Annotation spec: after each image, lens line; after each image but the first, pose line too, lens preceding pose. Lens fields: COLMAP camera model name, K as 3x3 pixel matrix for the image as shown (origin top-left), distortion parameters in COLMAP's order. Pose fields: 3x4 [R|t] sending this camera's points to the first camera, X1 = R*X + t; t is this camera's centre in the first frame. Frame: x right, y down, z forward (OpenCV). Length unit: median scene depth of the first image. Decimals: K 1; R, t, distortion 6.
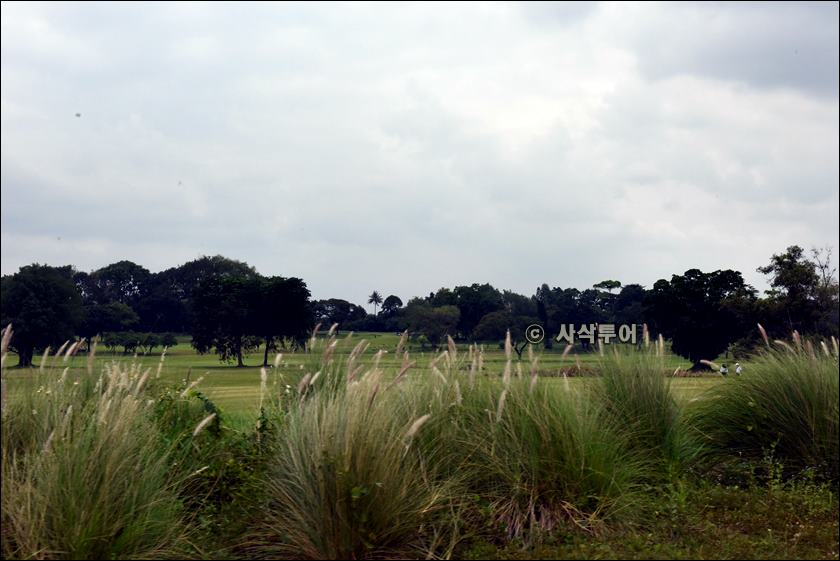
lens RADIAL K [[1407.8, 0, 420.1], [0, 1407.8, 280.8], [0, 0, 1]] dist [0.063433, 0.000000]
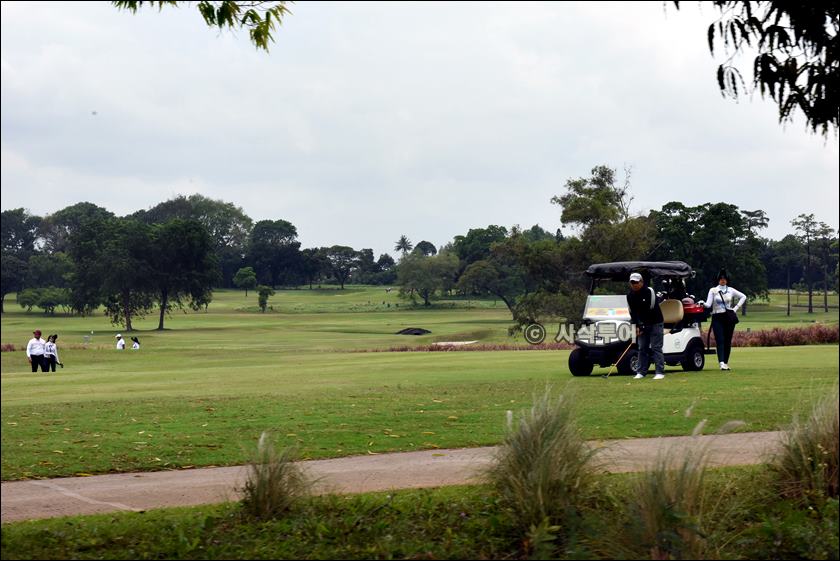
lens RADIAL K [[1642.0, 0, 419.9], [0, 1642.0, 281.4], [0, 0, 1]] dist [0.138665, 0.000000]
pose [[0.994229, -0.007765, -0.106993, 0.090997], [0.011478, 0.999351, 0.034131, 0.001423], [0.106659, -0.035162, 0.993674, 0.053347]]
